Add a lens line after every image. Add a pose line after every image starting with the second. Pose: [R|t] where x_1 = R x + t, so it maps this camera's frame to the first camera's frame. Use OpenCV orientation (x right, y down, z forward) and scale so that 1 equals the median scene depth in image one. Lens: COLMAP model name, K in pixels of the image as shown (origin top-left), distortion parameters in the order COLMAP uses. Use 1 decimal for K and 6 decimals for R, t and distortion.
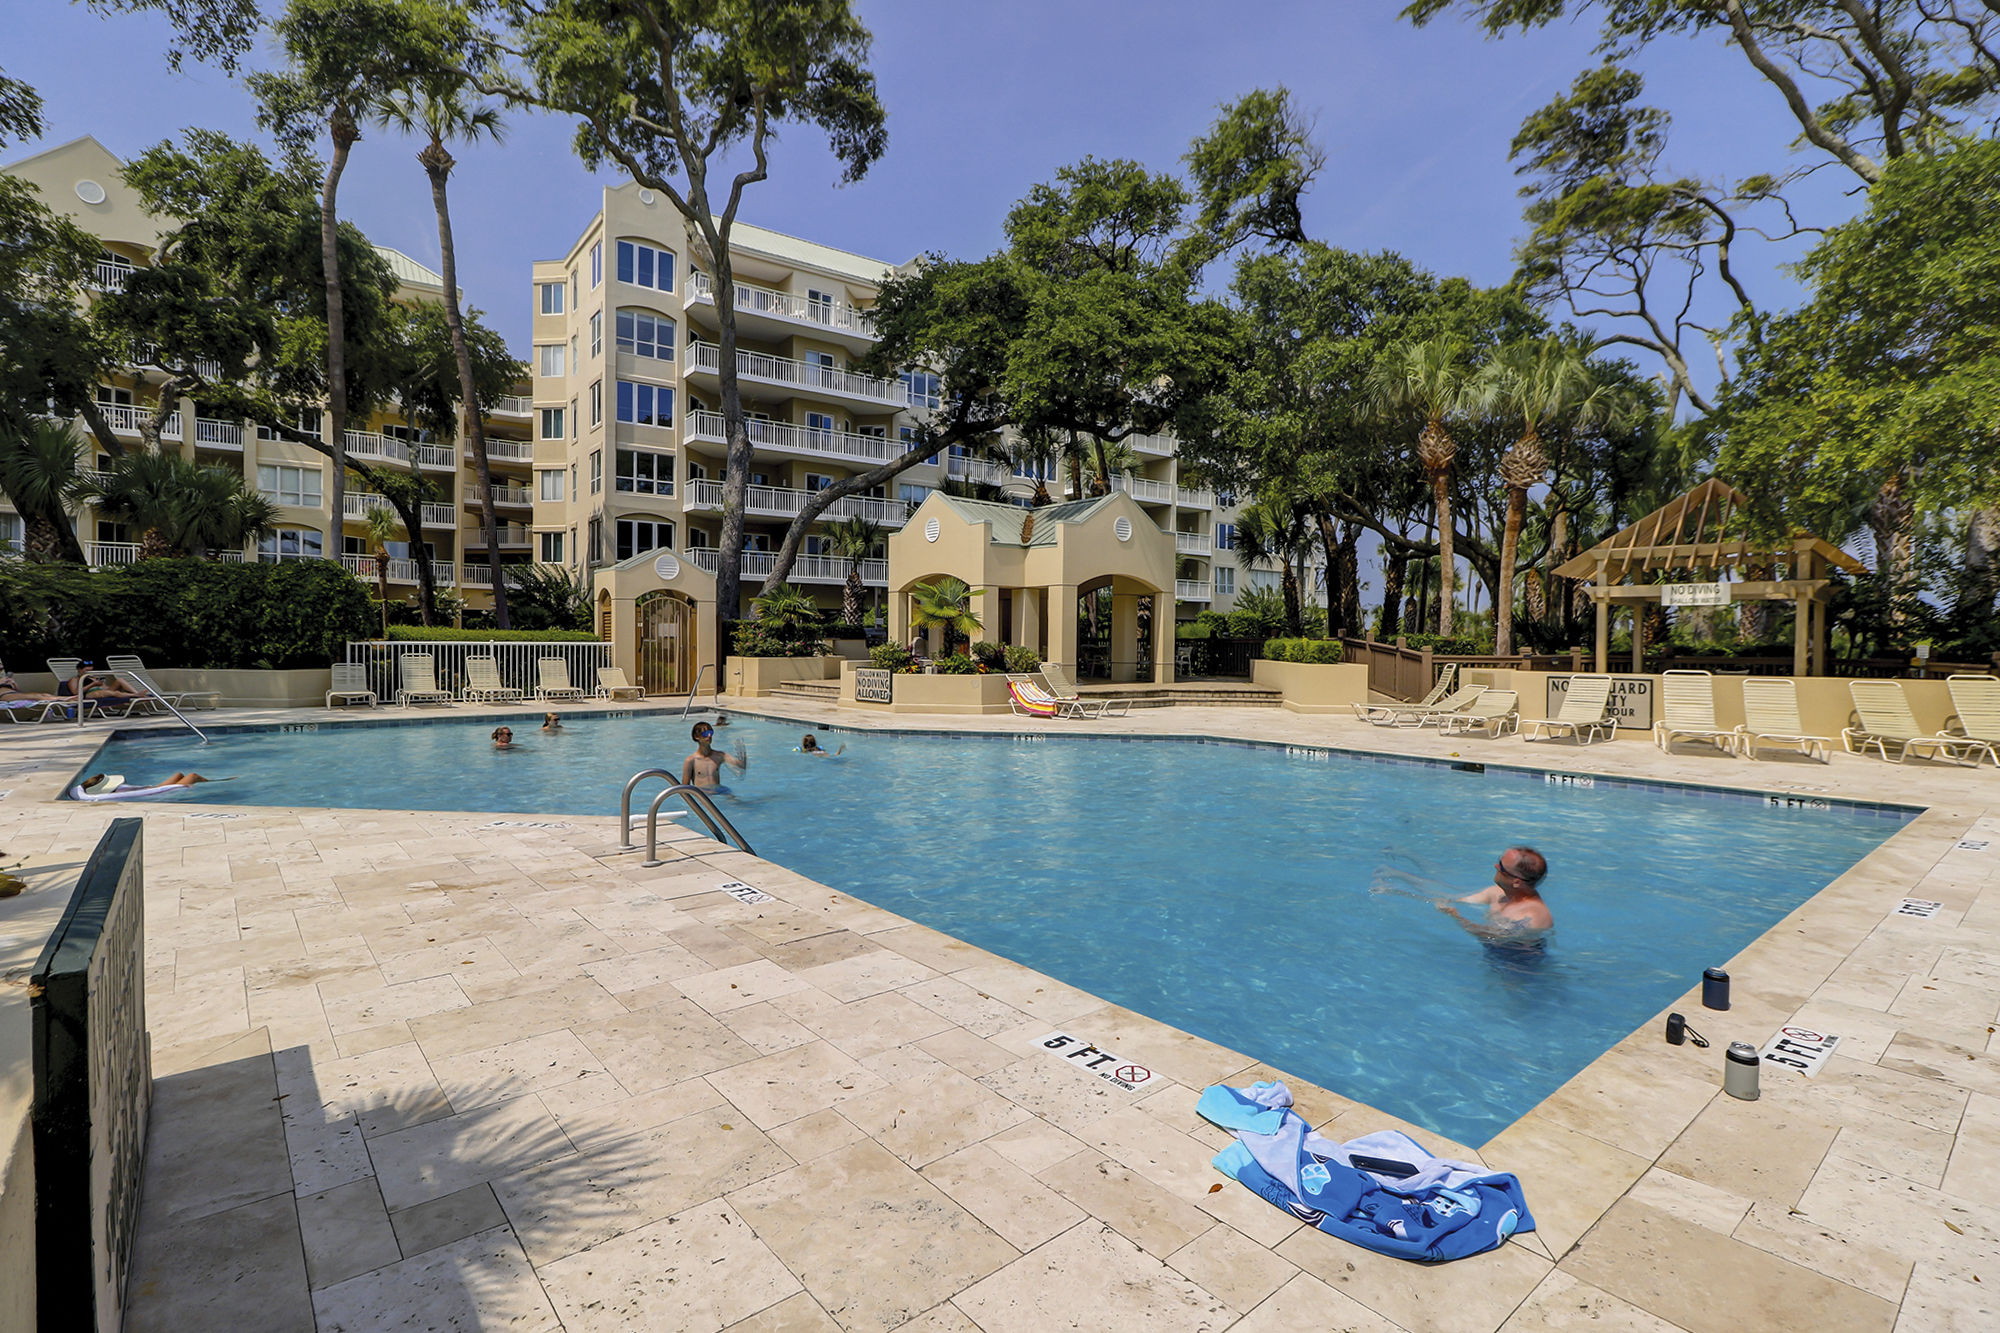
lens RADIAL K [[963.9, 0, 1010.2], [0, 963.9, 660.3], [0, 0, 1]] dist [-0.002514, -0.000500]
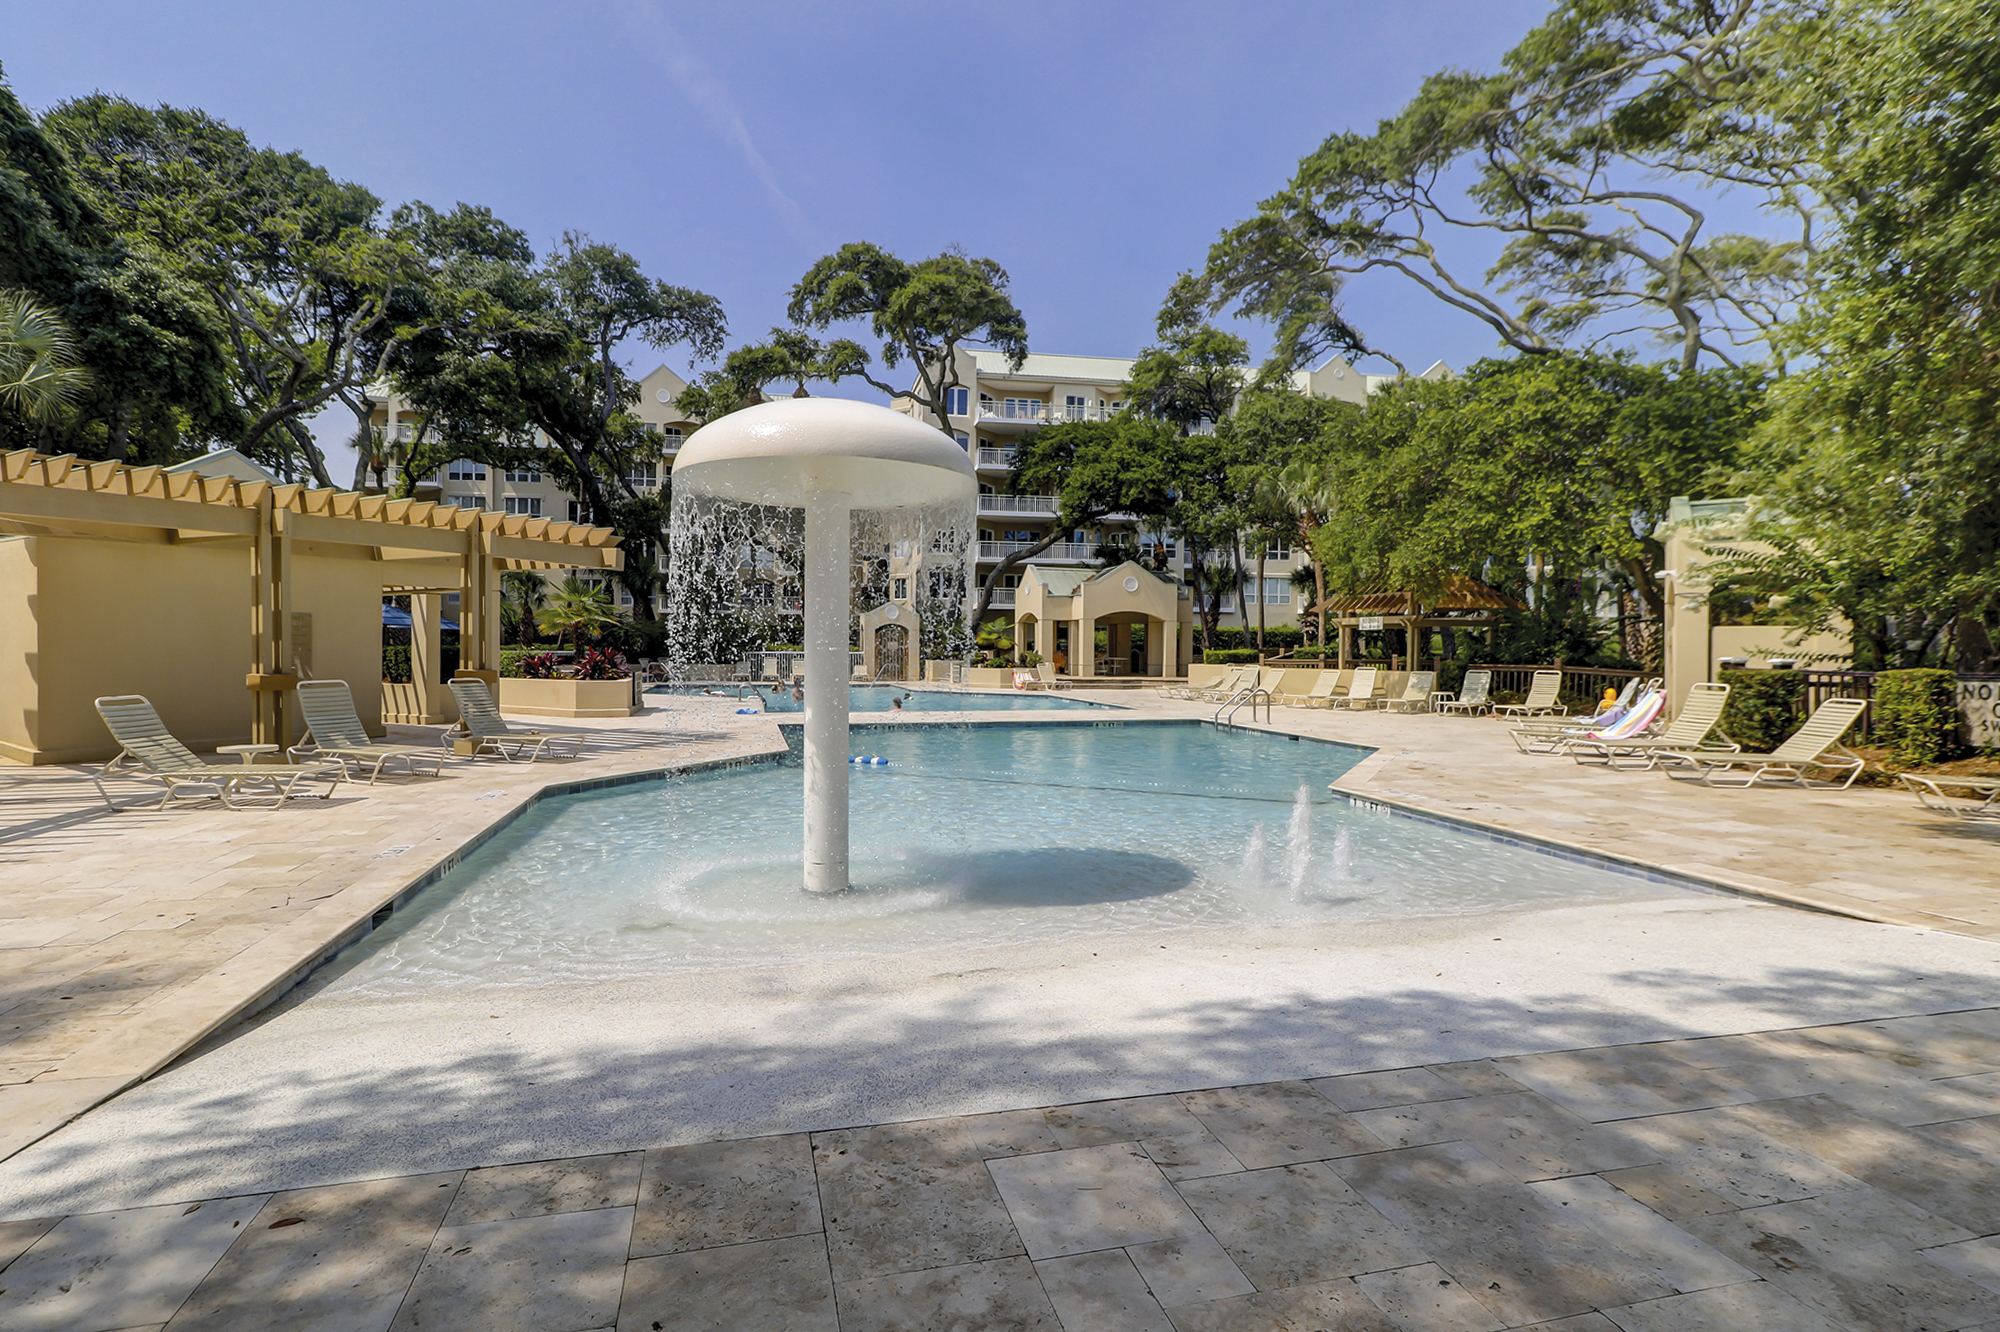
lens RADIAL K [[963.9, 0, 1010.2], [0, 963.9, 659.8], [0, 0, 1]] dist [-0.002514, -0.000500]
pose [[0.912559, 0.002963, -0.408934, 0.635943], [-0.009676, 0.999850, -0.014347, 0.020737], [0.408830, 0.017049, 0.912451, -0.627160]]
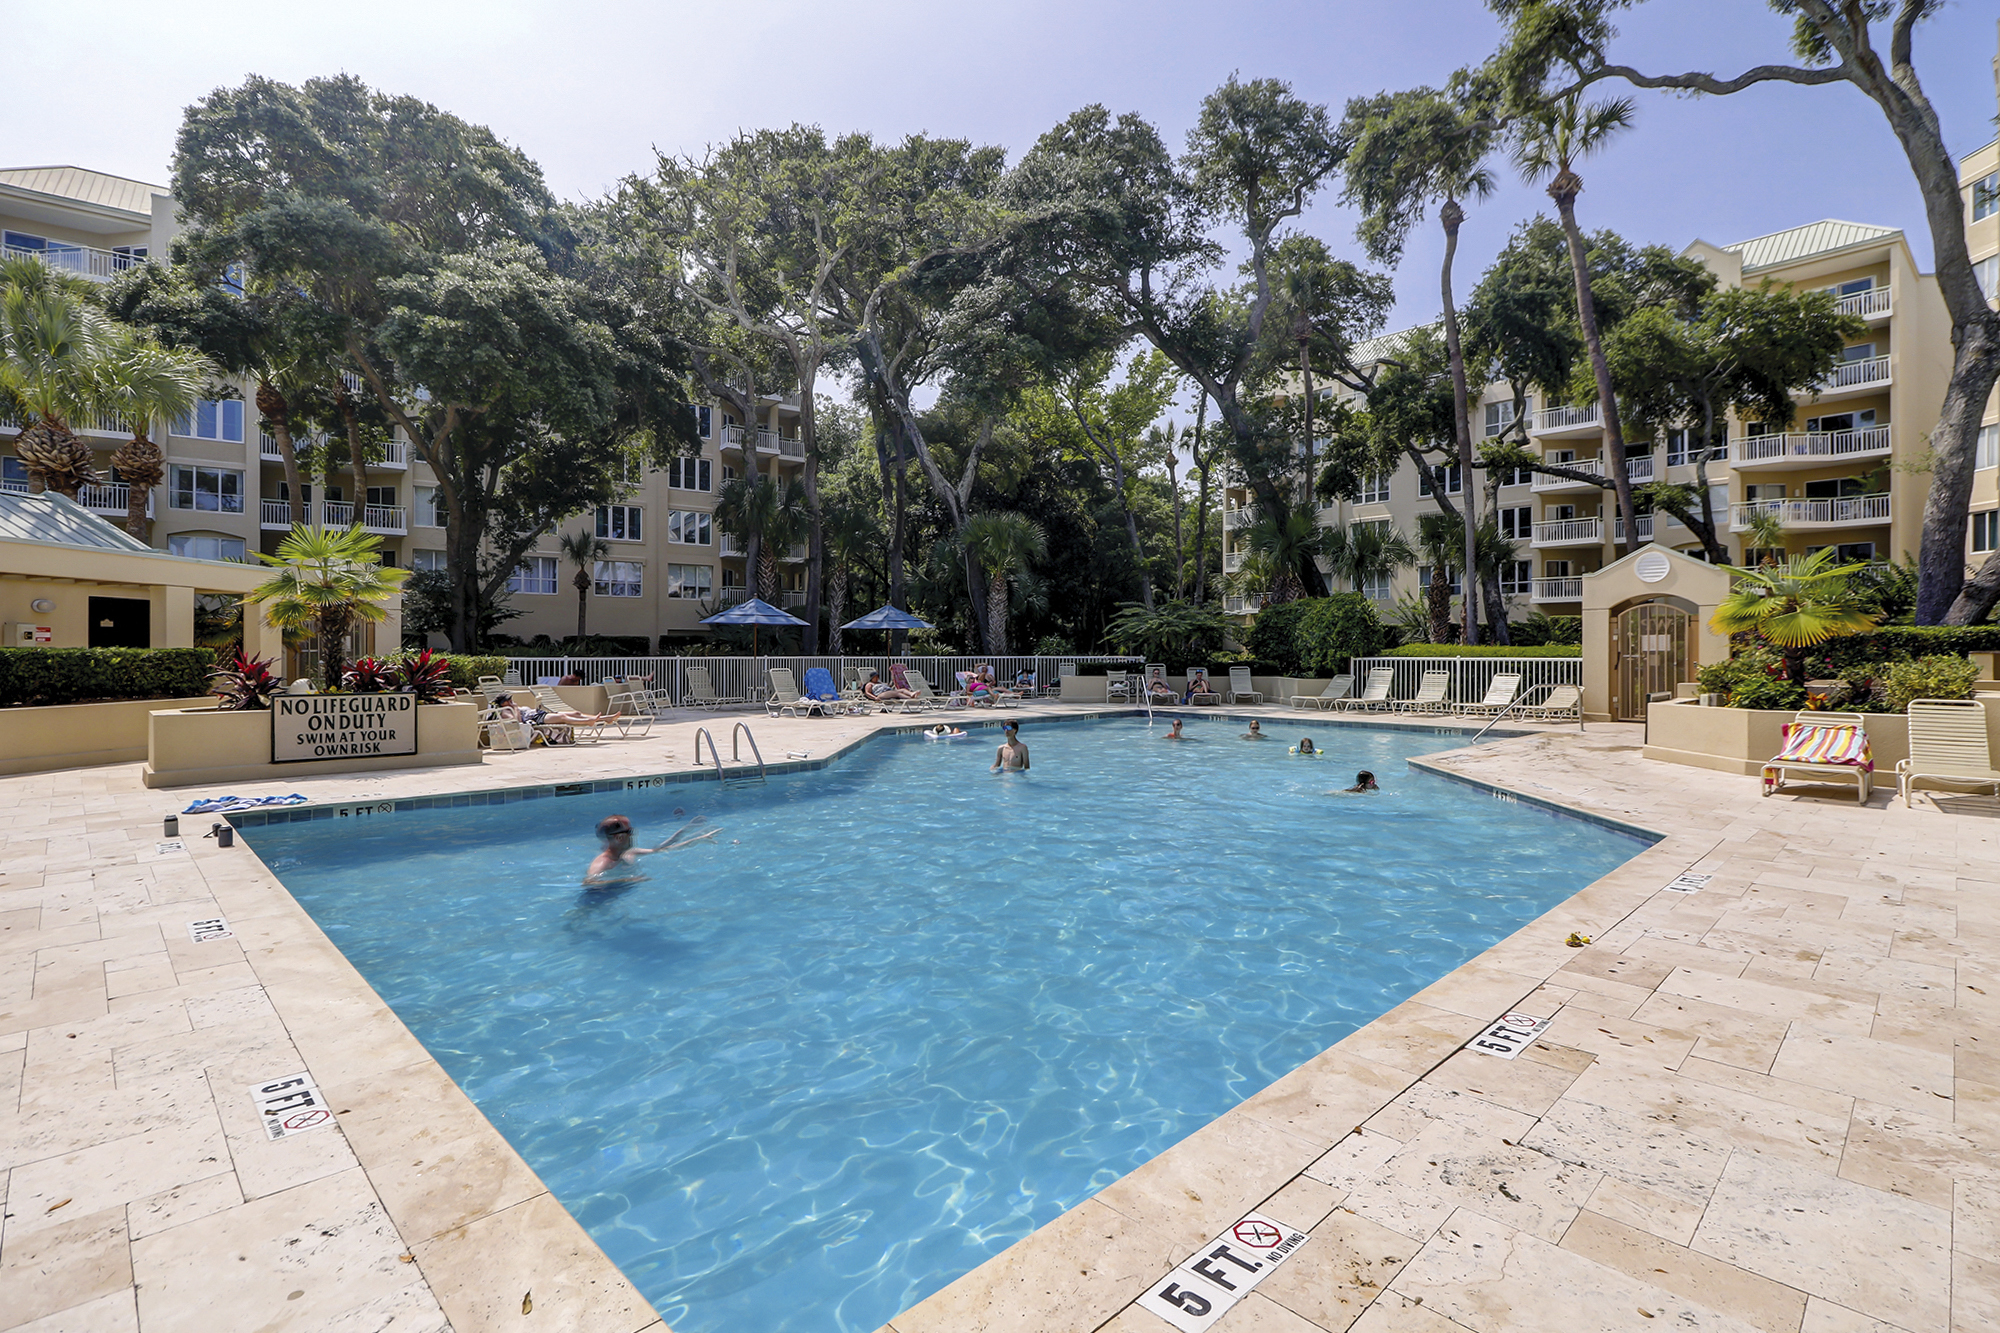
lens RADIAL K [[963.9, 0, 1010.2], [0, 963.9, 660.3], [0, 0, 1]] dist [-0.002514, -0.000500]
pose [[0.084781, 0.007948, -0.996368, 0.437778], [-0.018788, 0.999803, 0.006377, -0.013012], [0.996222, 0.018179, 0.084913, 0.388652]]
